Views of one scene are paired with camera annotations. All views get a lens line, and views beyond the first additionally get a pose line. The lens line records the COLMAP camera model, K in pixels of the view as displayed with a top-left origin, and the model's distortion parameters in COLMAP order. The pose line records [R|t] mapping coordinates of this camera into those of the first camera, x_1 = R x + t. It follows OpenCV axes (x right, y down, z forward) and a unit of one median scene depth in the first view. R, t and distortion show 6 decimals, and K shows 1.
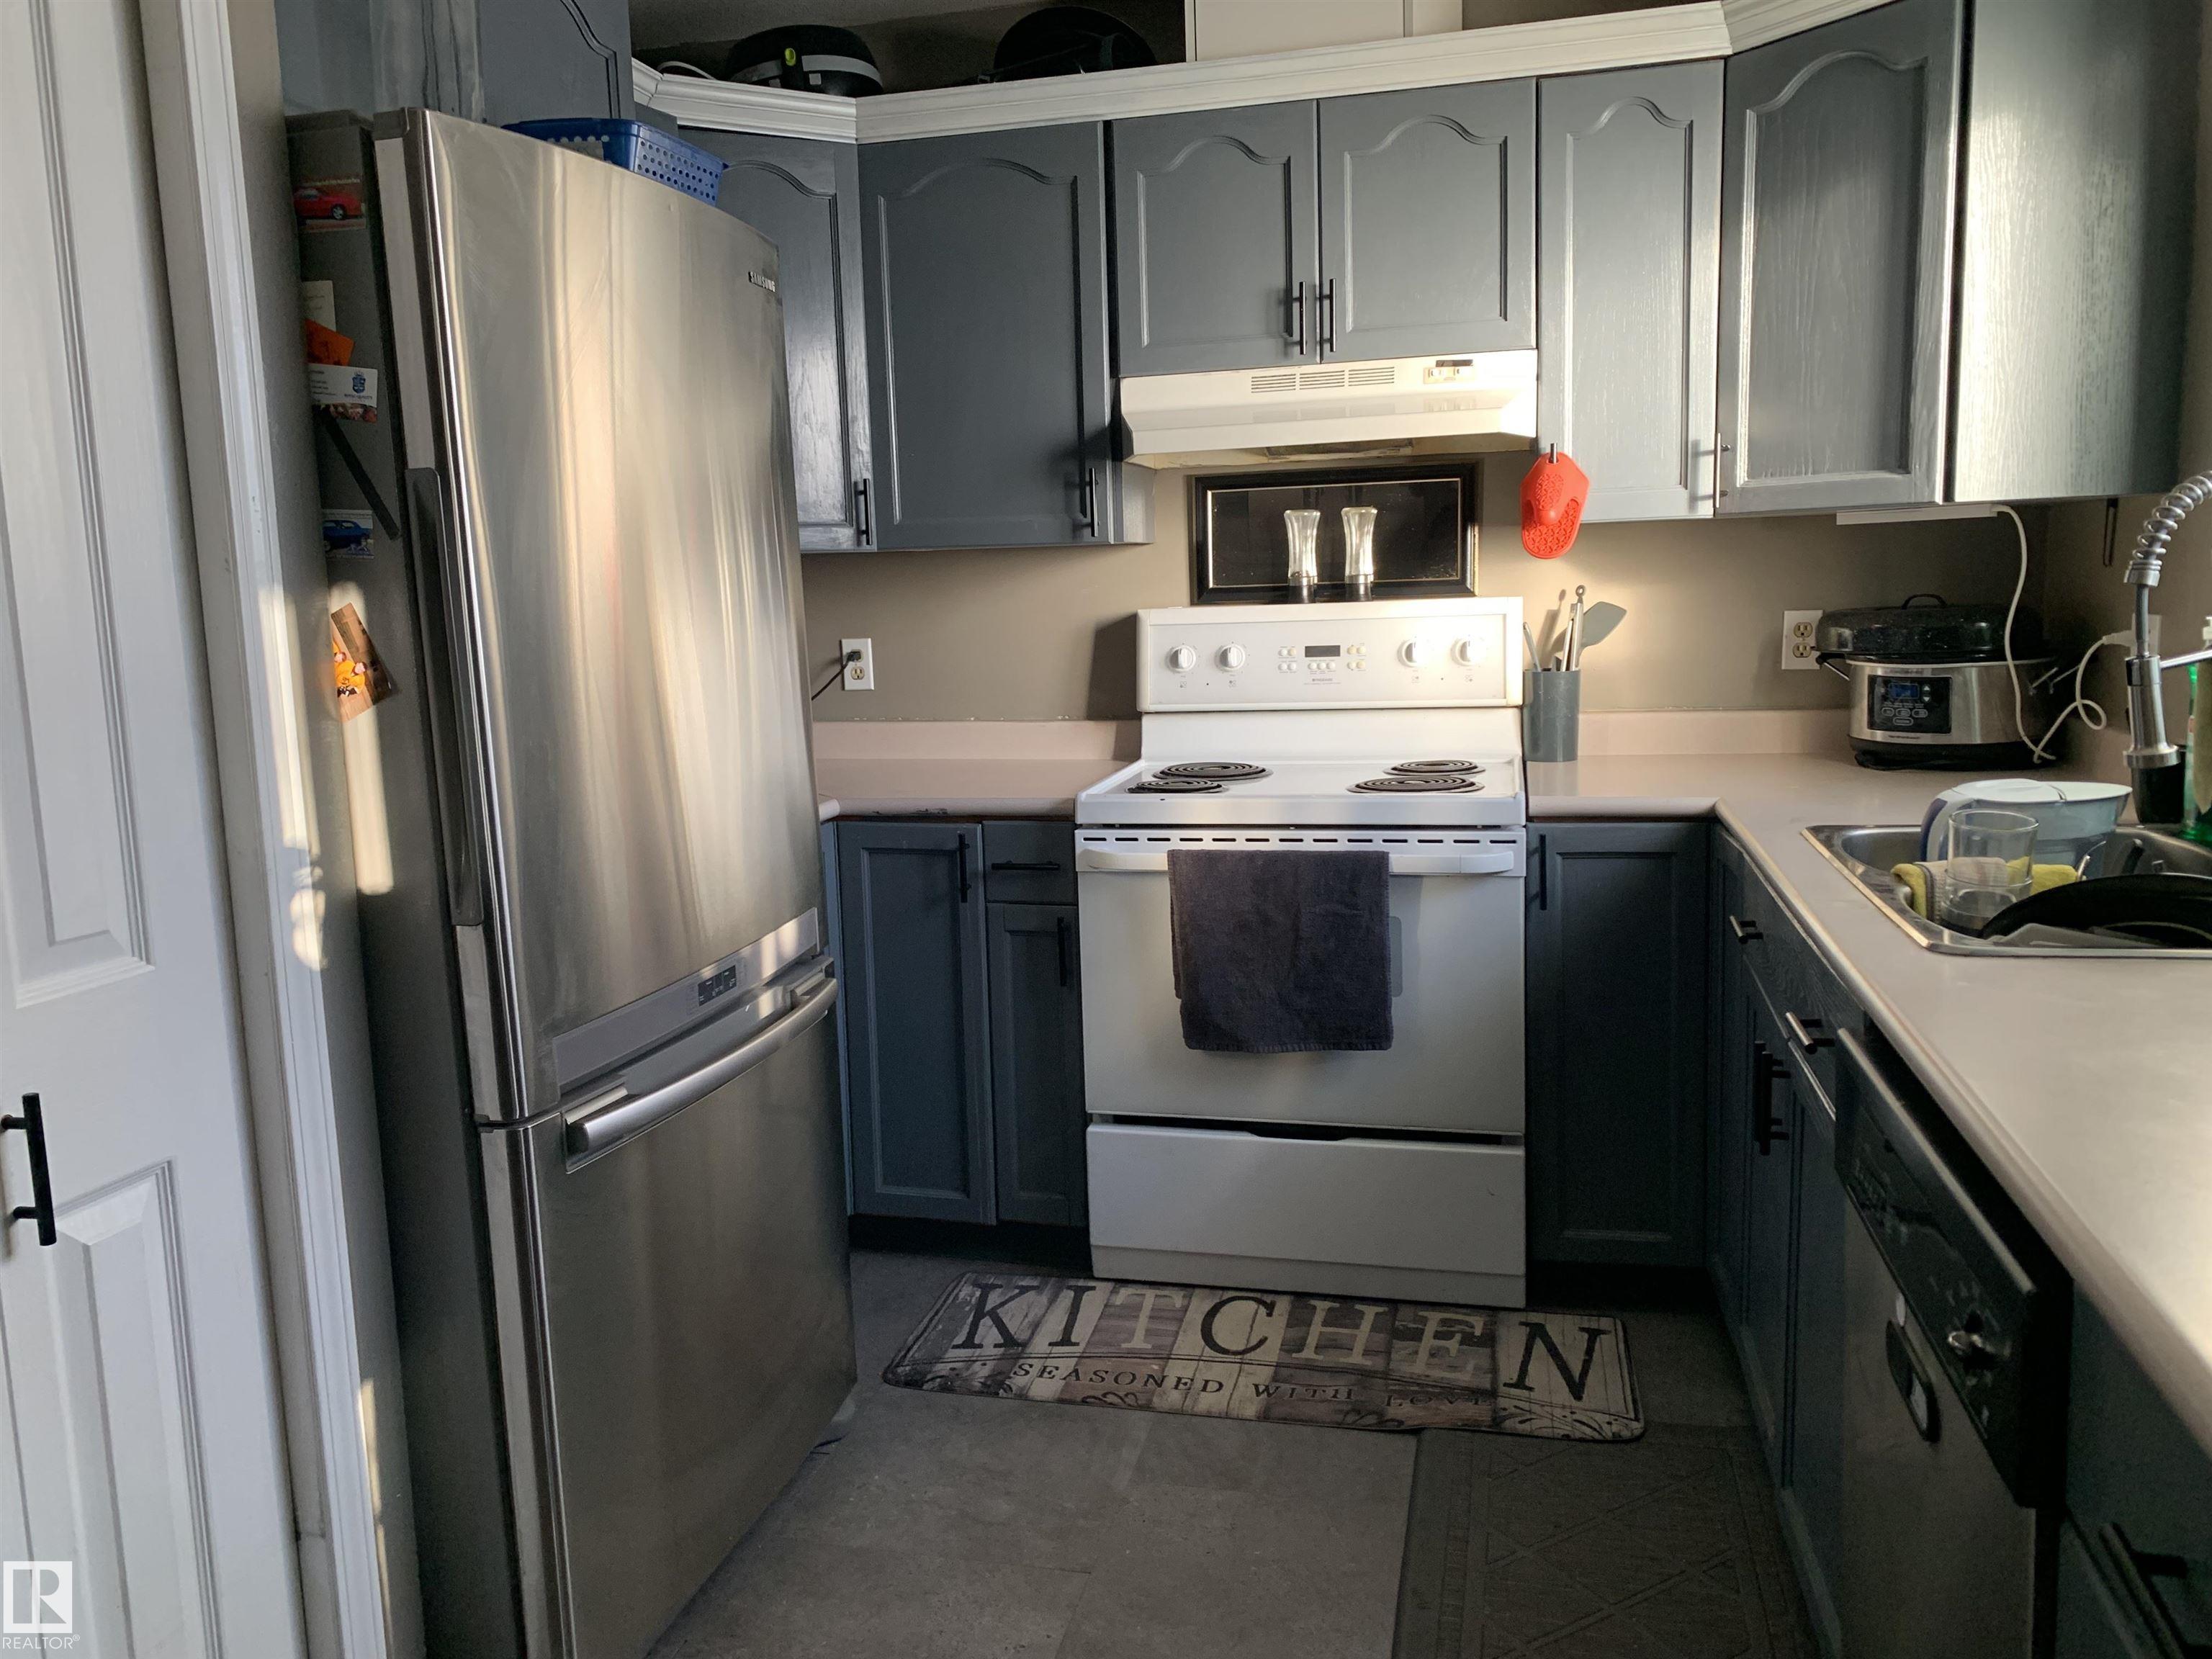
lens RADIAL K [[1703.6, 0, 1072.1], [0, 1703.6, 821.5], [0, 0, 1]] dist [0.065990, -0.097896]
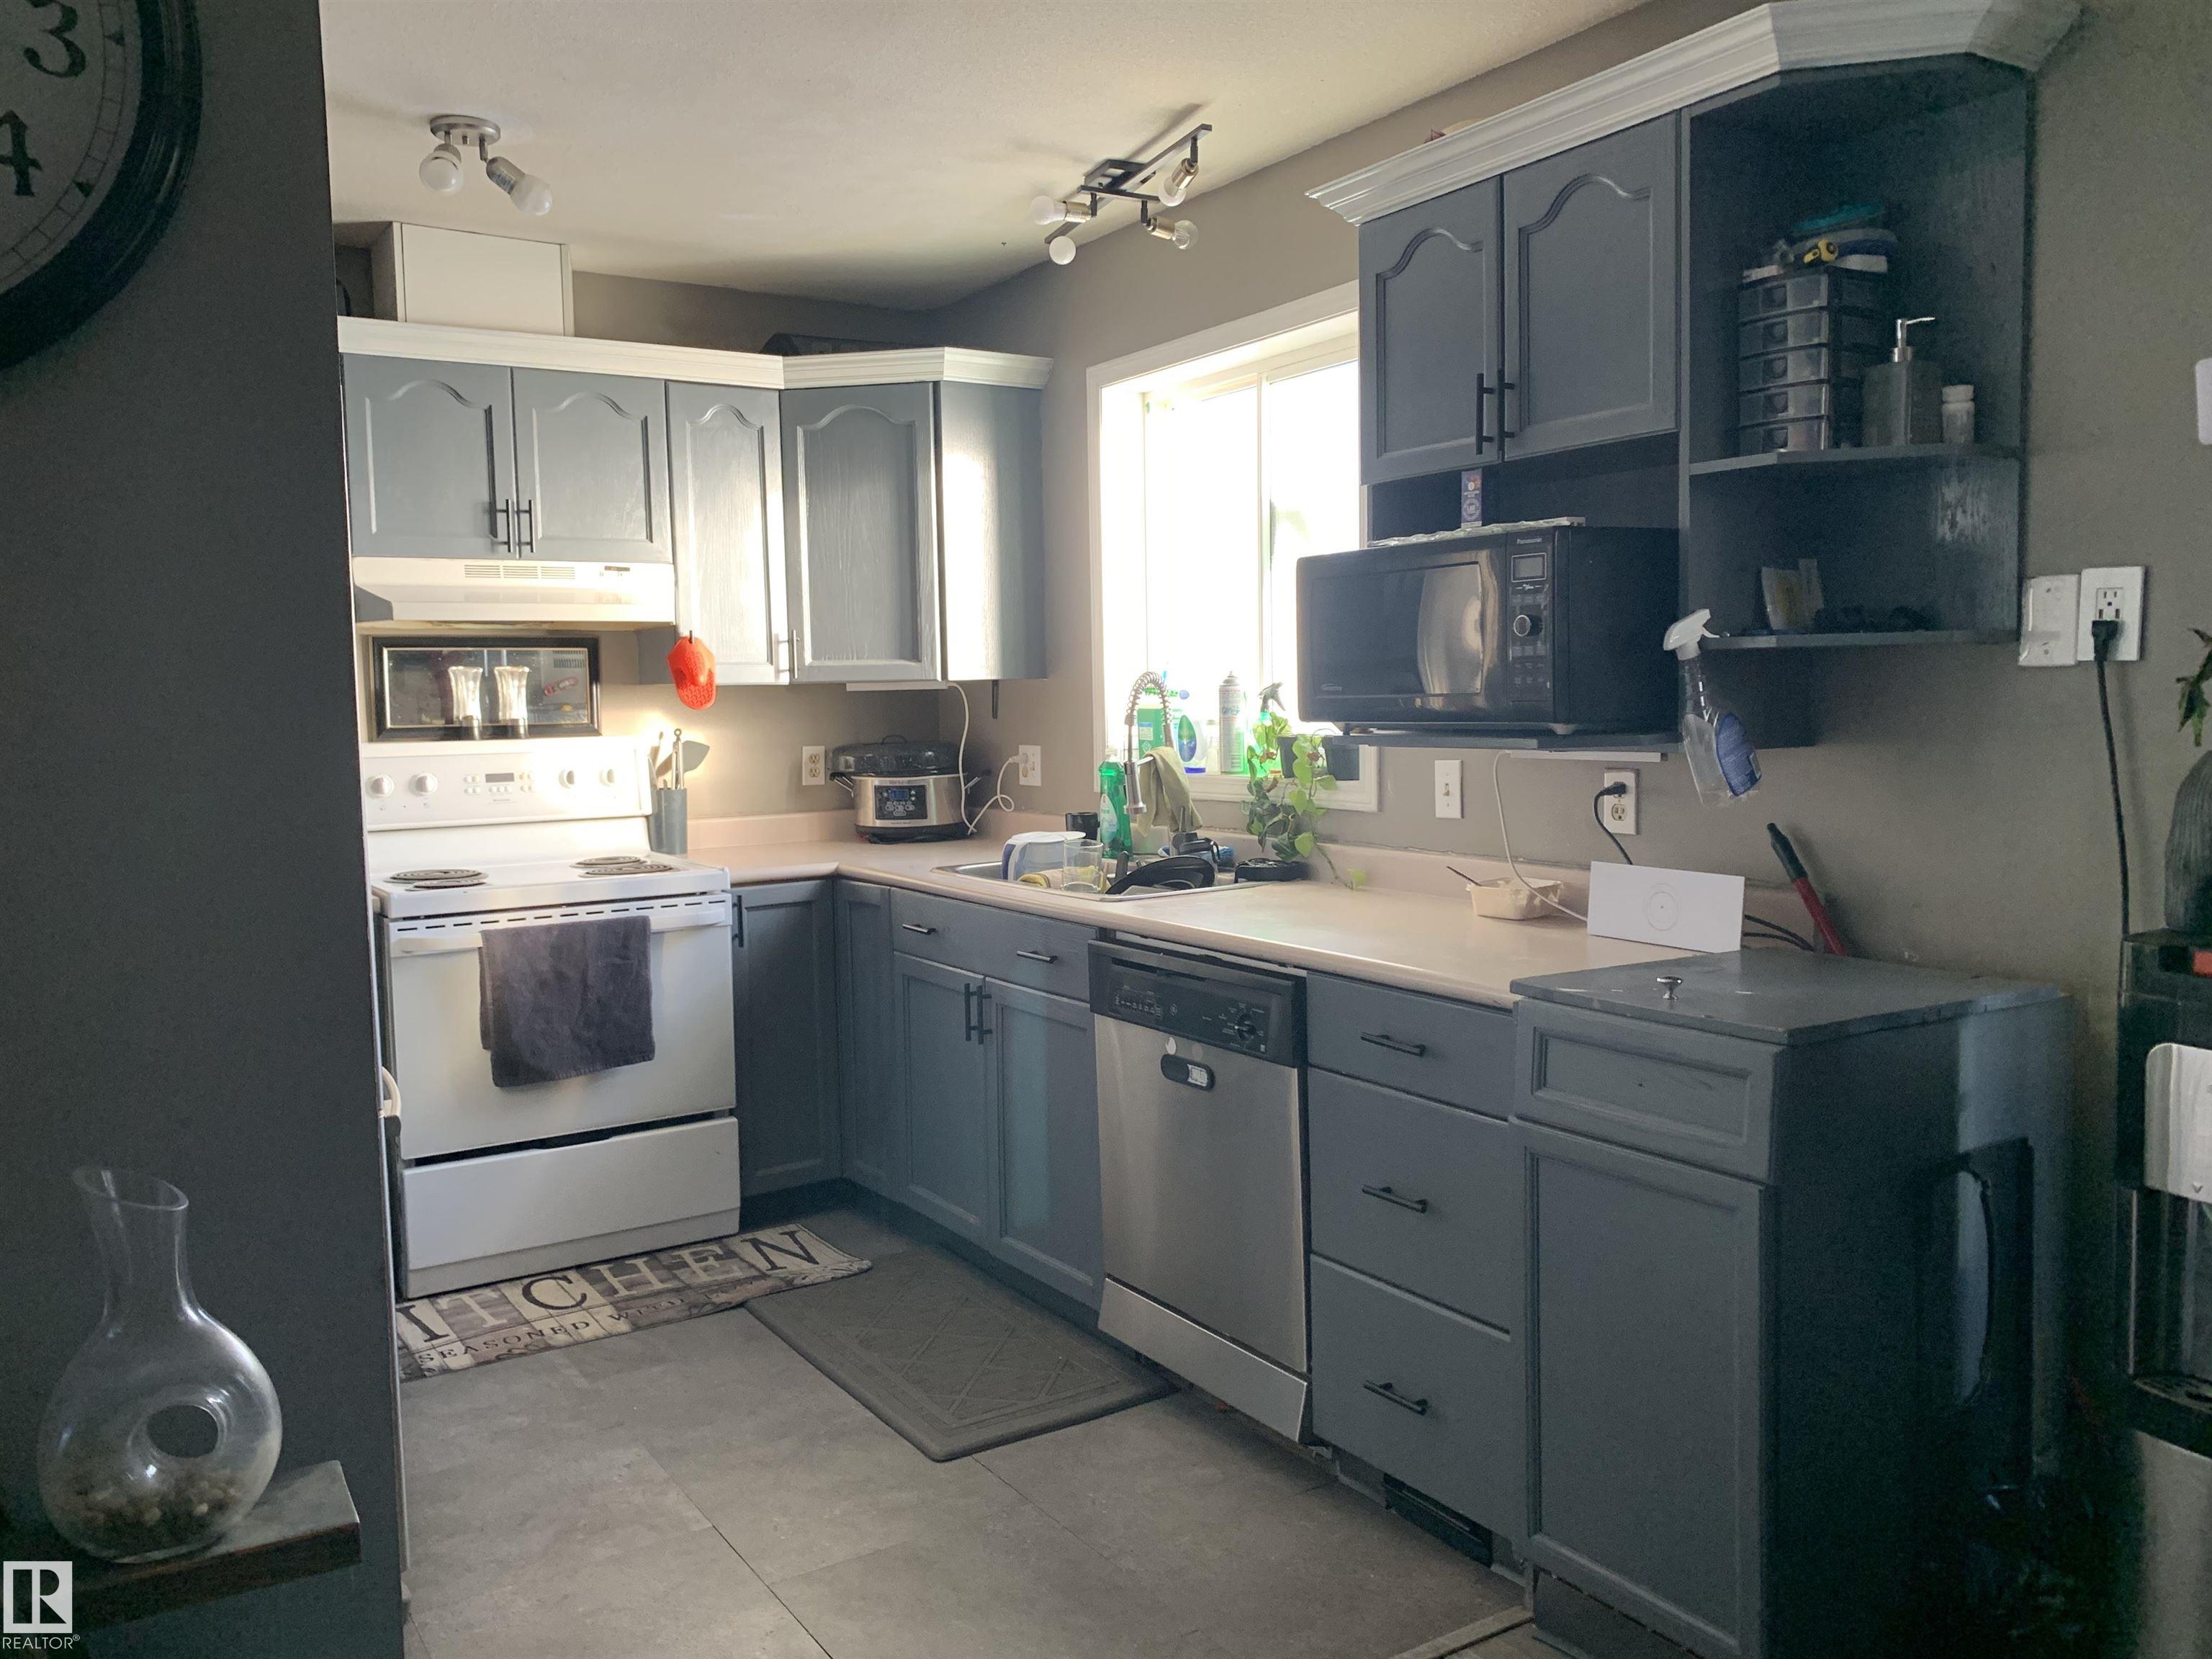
lens RADIAL K [[1703.6, 0, 1072.1], [0, 1703.6, 821.5], [0, 0, 1]] dist [0.065990, -0.097896]
pose [[0.693028, -0.035549, 0.720033, -0.548989], [0.097781, 0.994189, -0.045029, 0.036234], [-0.714248, 0.101612, 0.692477, -0.210747]]
